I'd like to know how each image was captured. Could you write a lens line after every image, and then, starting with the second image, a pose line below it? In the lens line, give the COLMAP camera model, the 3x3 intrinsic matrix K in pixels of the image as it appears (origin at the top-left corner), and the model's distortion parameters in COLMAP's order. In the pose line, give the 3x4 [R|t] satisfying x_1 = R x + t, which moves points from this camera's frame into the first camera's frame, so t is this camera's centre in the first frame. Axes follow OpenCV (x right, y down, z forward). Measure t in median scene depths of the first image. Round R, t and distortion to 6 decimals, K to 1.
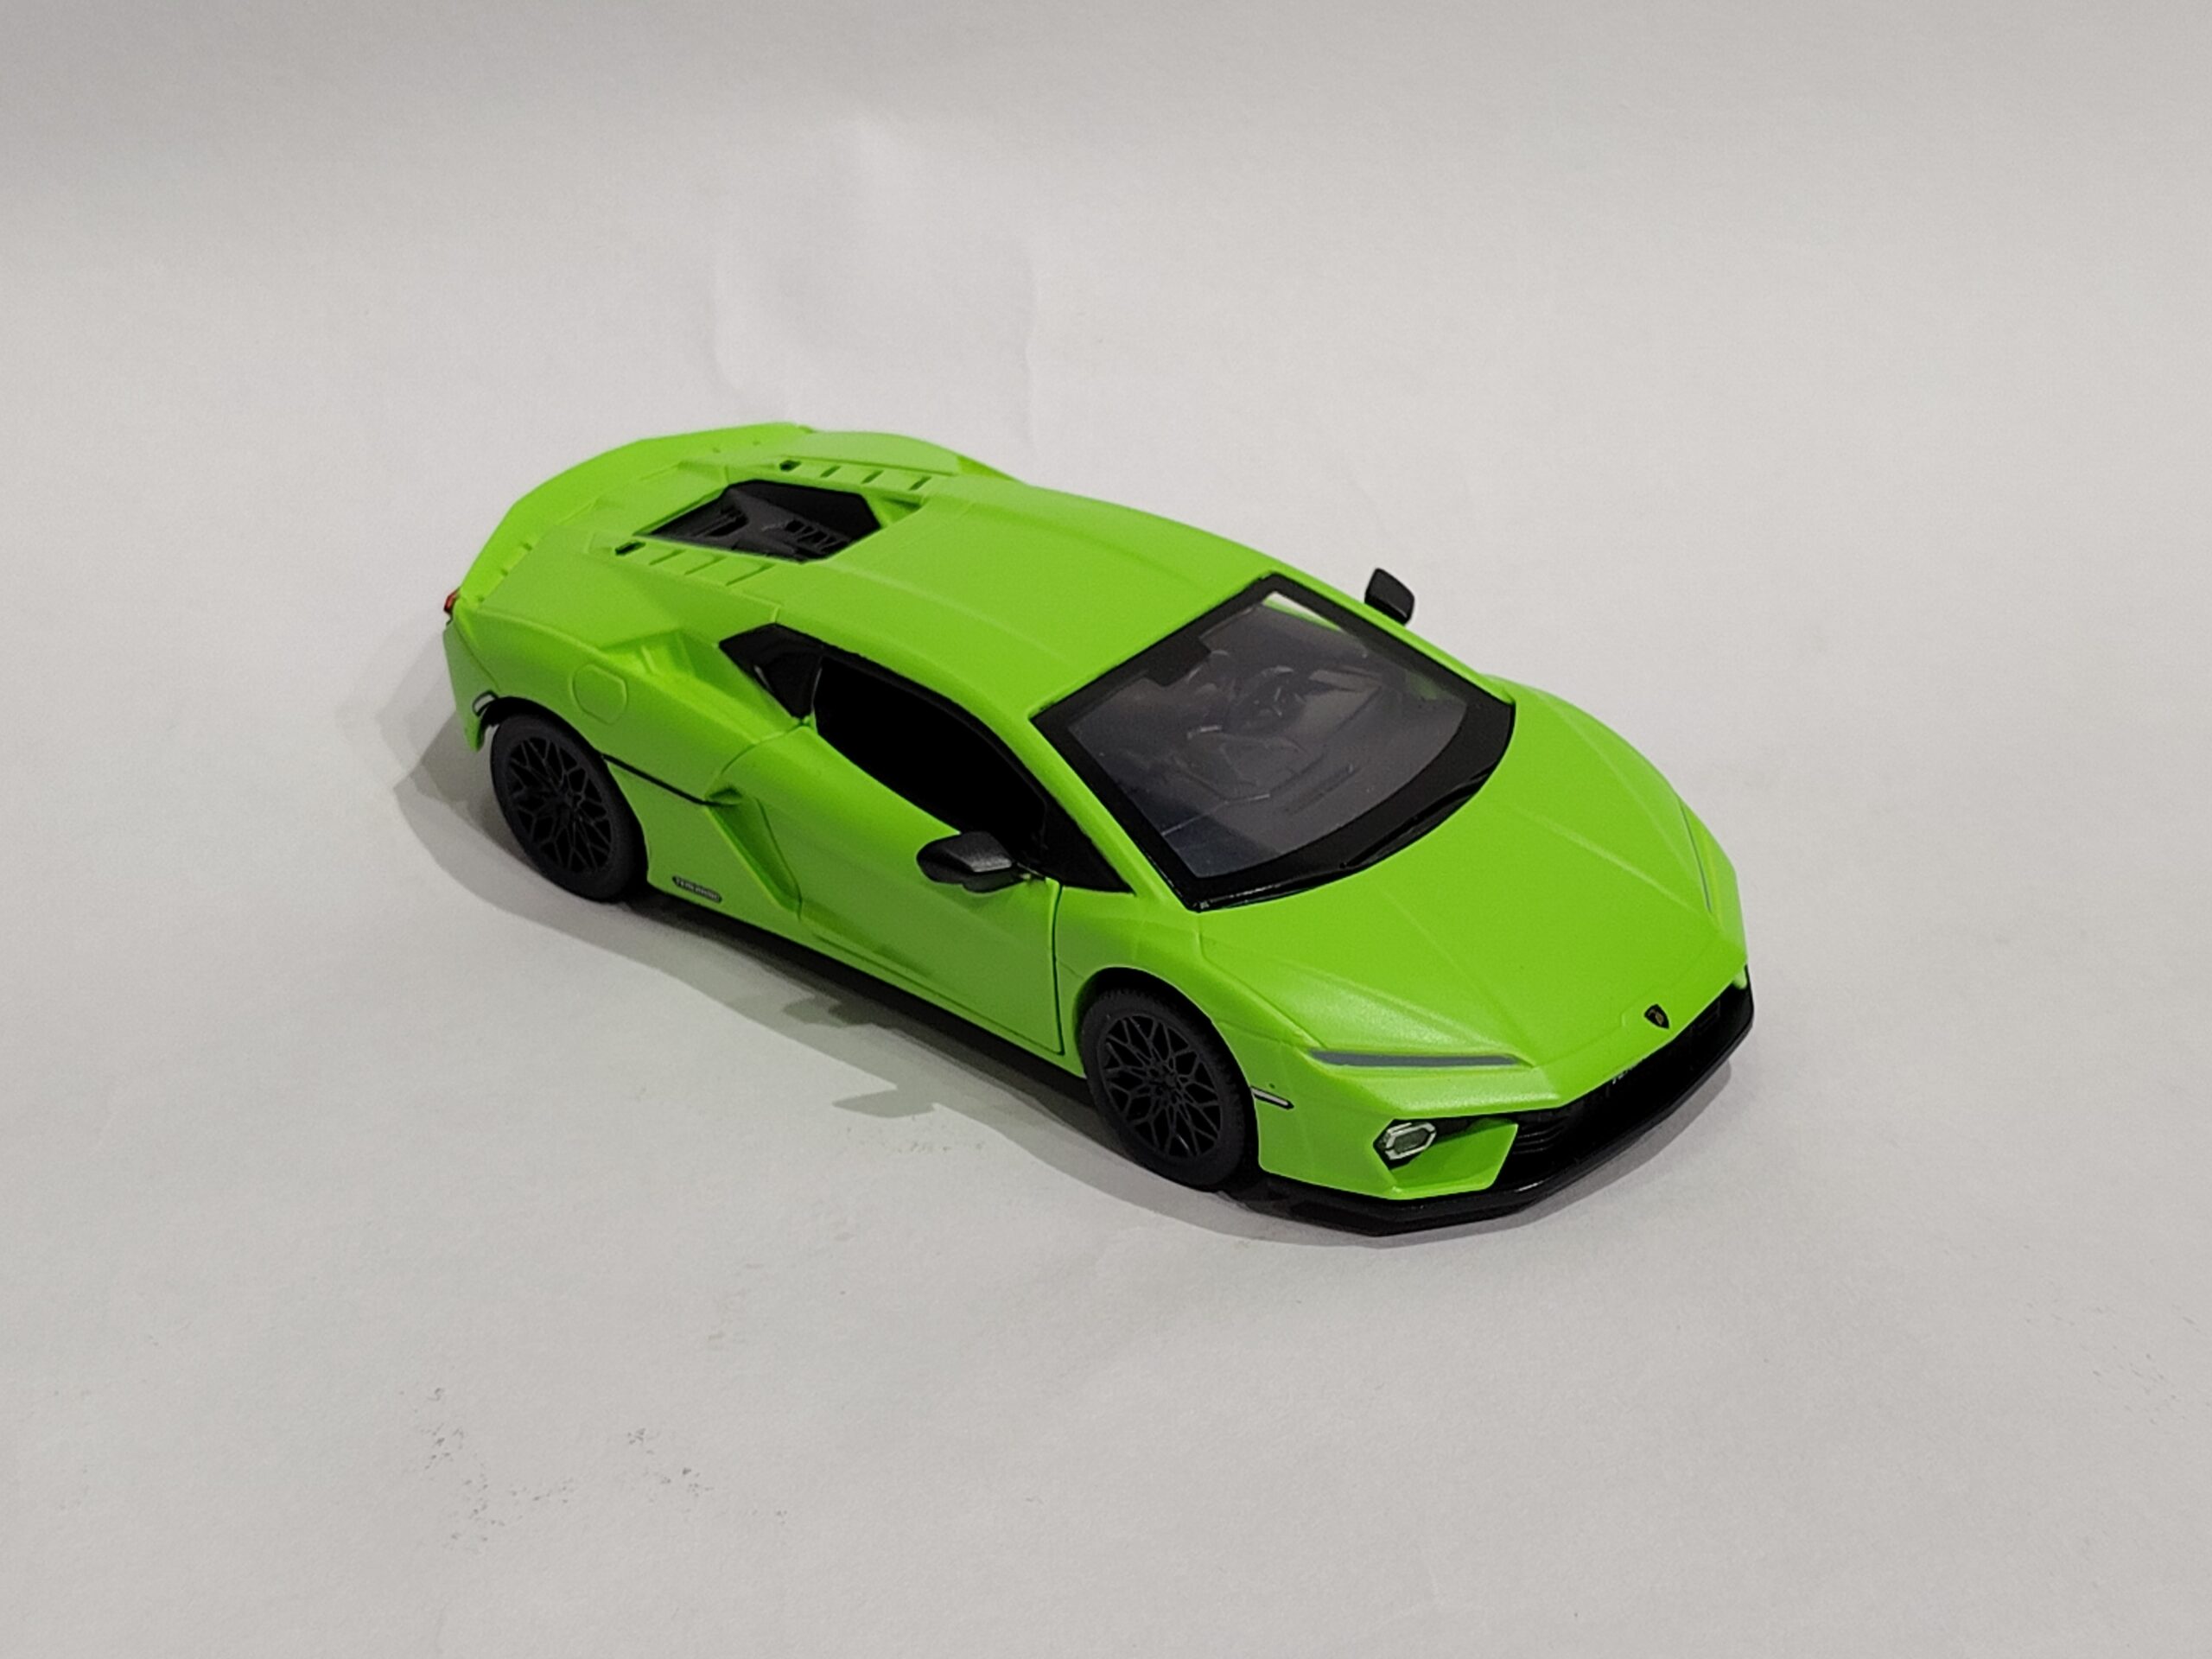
lens RADIAL K [[4421.7, 0, 1106.0], [0, 4421.7, 829.5], [0, 0, 1]] dist [0.020022, -0.061716]
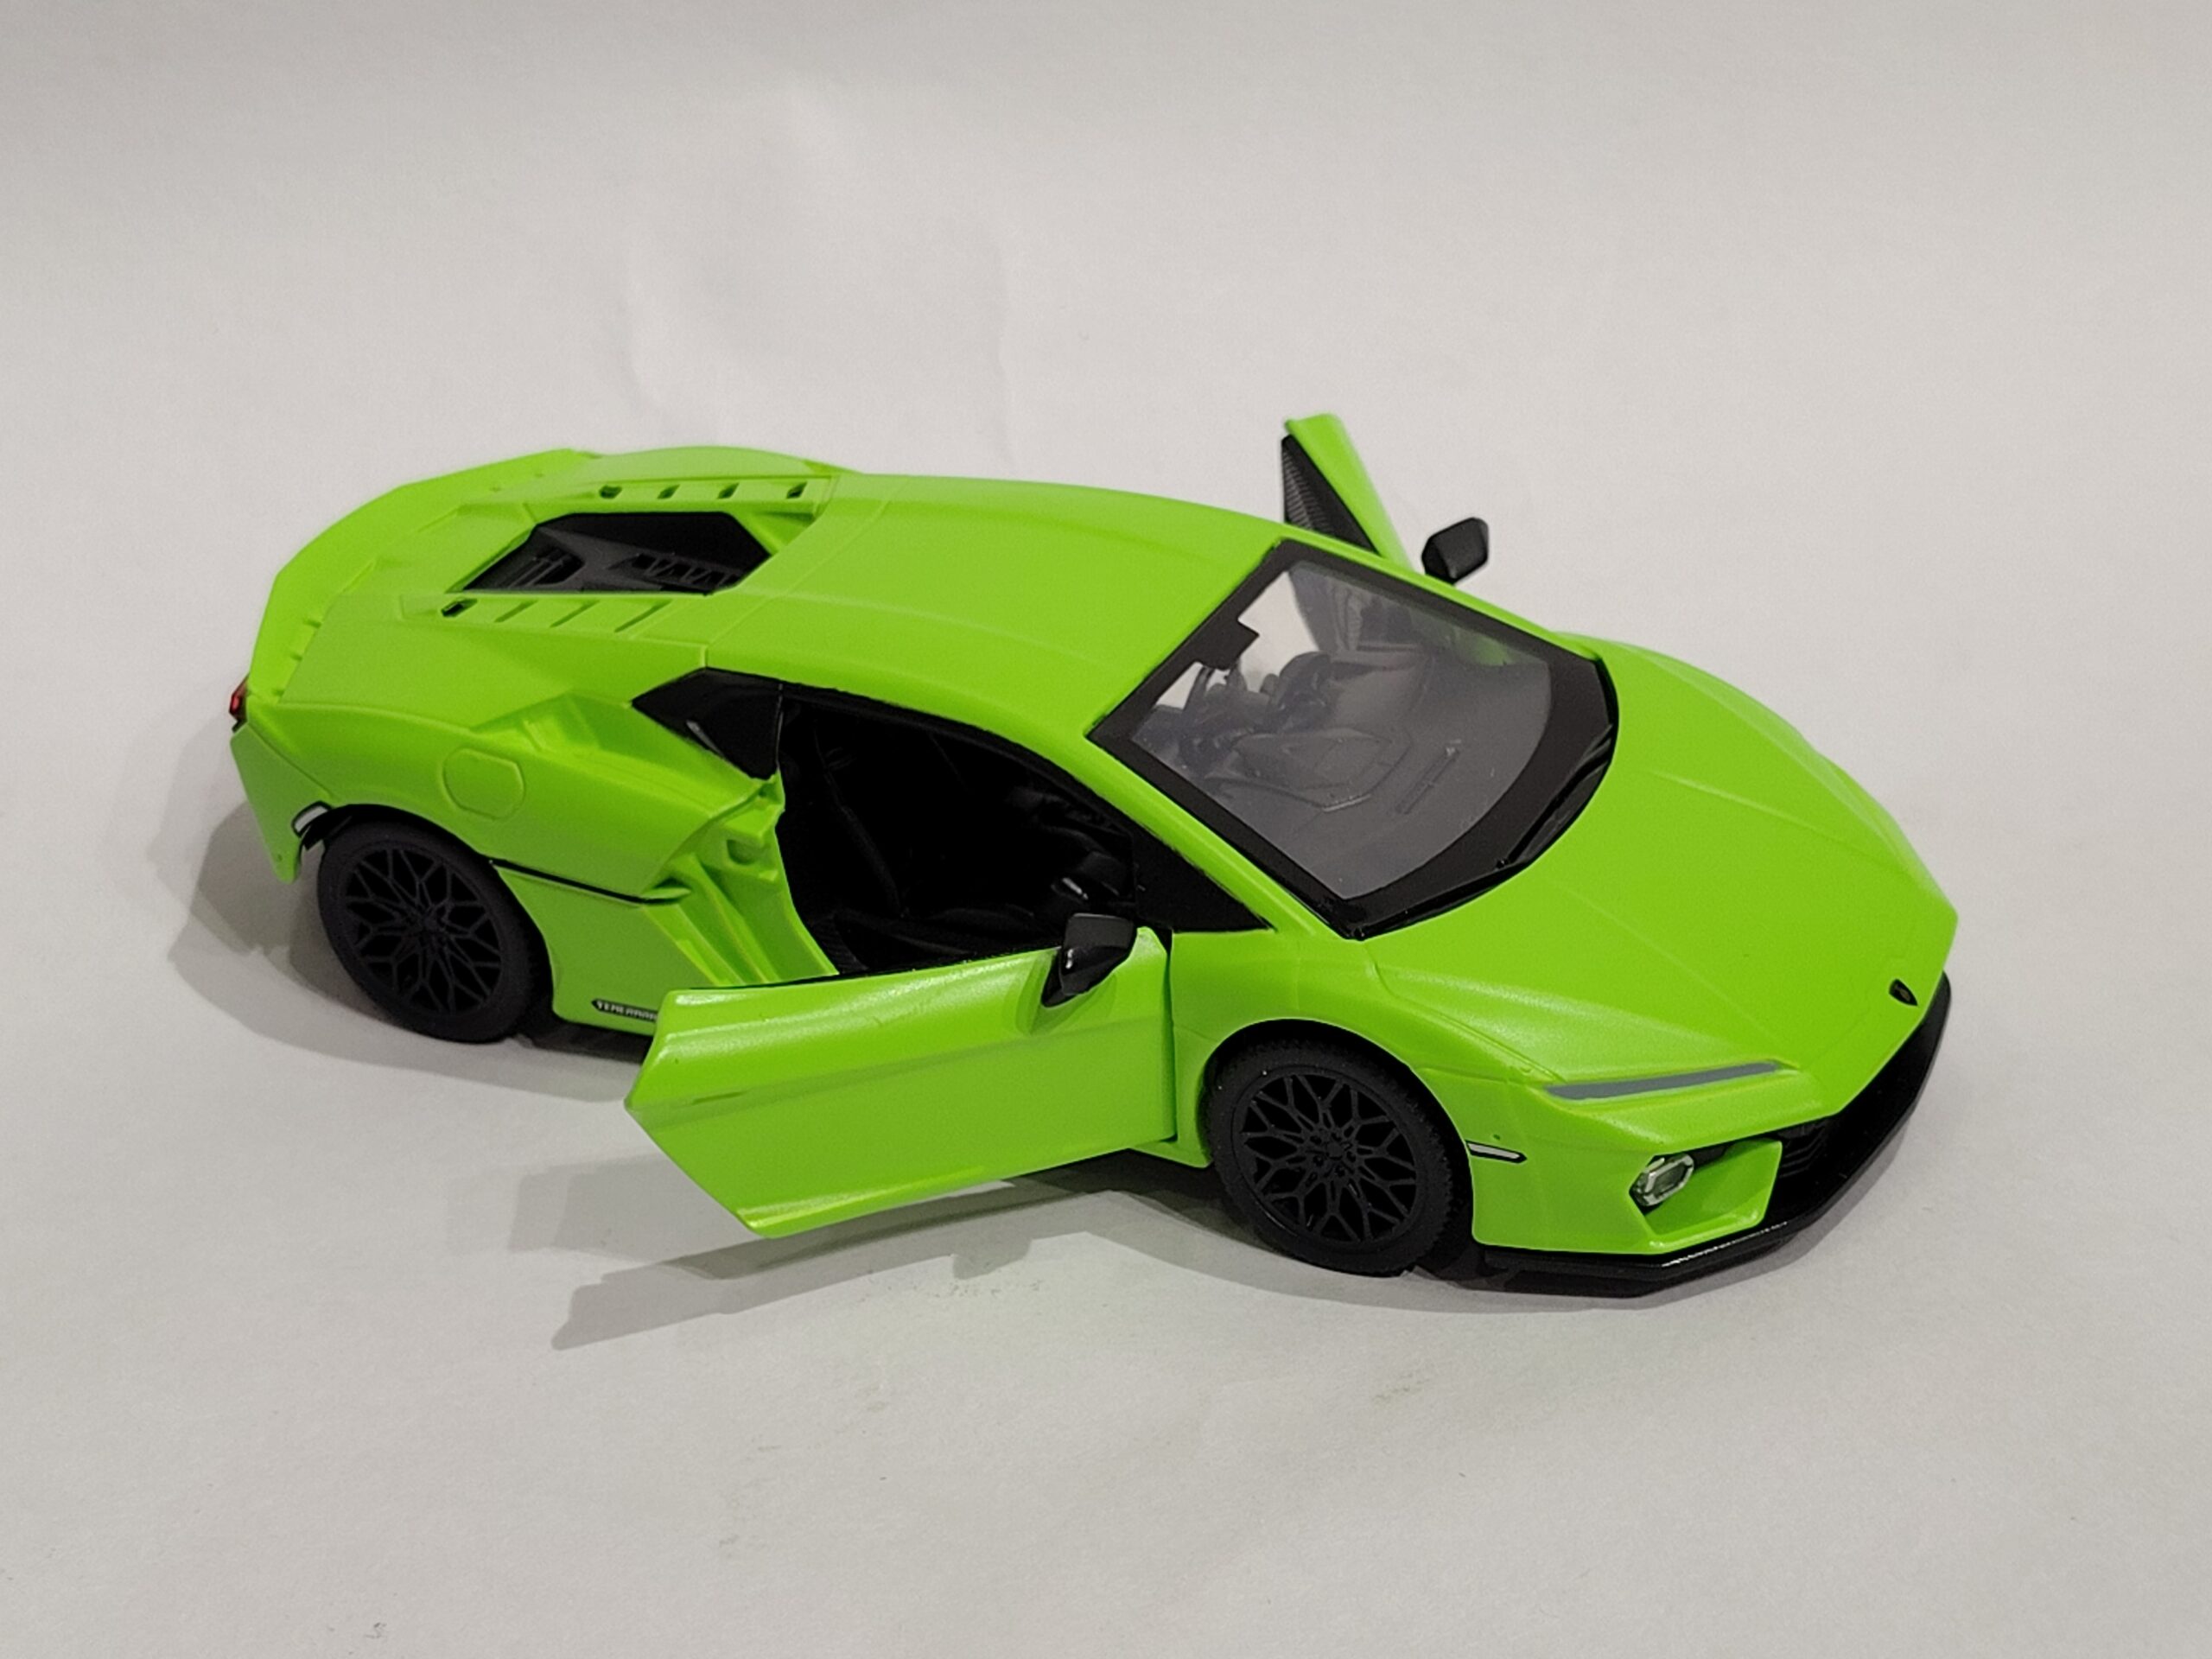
lens RADIAL K [[4421.7, 0, 1106.0], [0, 4421.7, 829.5], [0, 0, 1]] dist [0.020022, -0.061716]
pose [[0.967152, -0.123478, 0.222194, -0.185130], [0.129979, 0.991406, -0.014818, 0.004036], [-0.218455, 0.043212, 0.974890, 0.196858]]
